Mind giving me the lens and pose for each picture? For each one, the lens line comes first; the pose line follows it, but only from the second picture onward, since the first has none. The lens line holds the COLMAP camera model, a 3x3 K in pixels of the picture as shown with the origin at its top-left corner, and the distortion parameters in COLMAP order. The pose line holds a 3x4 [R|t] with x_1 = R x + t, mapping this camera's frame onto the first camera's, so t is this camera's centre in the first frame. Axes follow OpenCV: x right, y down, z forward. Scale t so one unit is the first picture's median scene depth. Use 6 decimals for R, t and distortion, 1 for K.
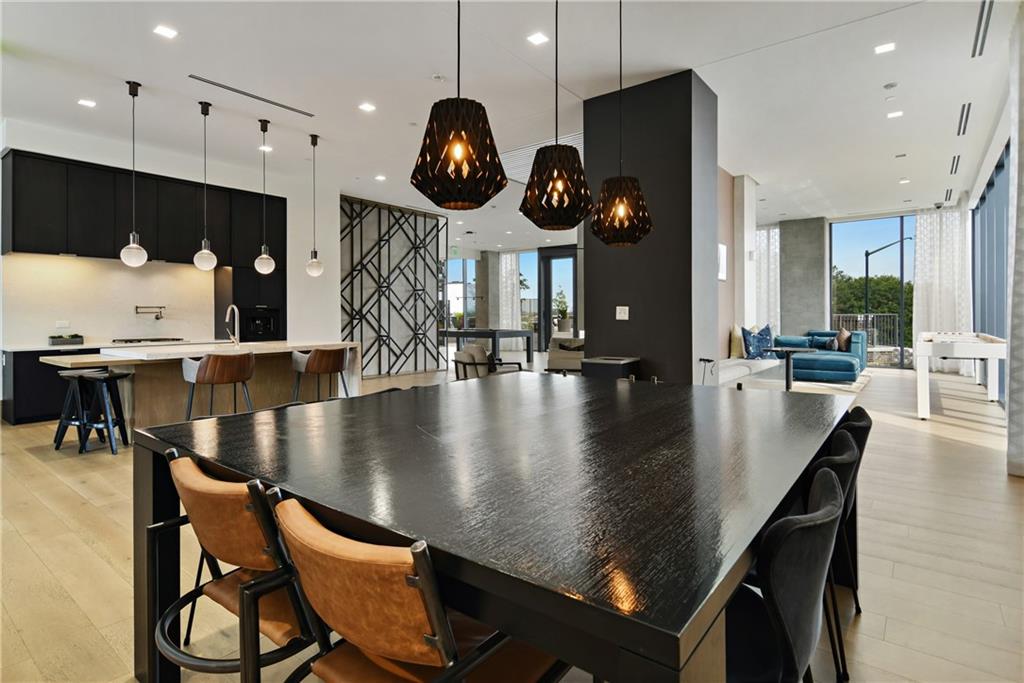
lens RADIAL K [[522.3, 0, 520.4], [0, 522.3, 315.5], [0, 0, 1]] dist [0.004918, 0.002393]
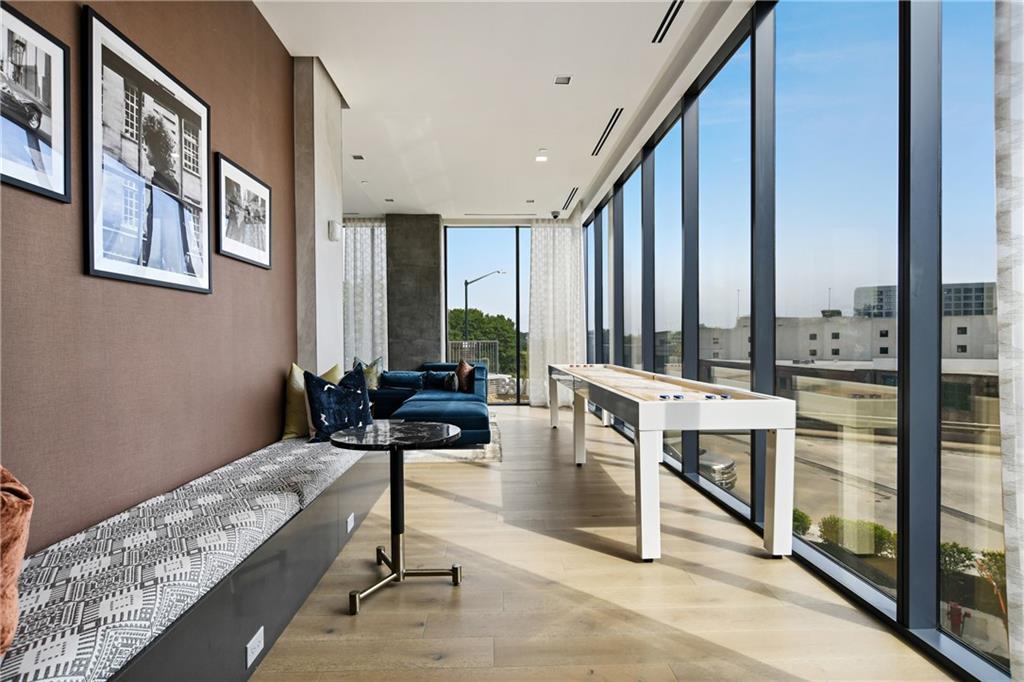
lens RADIAL K [[522.3, 0, 511.1], [0, 522.3, 342.2], [0, 0, 1]] dist [0.004918, 0.002393]
pose [[0.773656, -0.003641, 0.633595, 0.182549], [0.004070, 0.999991, 0.000776, -0.001624], [-0.633592, 0.001979, 0.773665, 0.354715]]
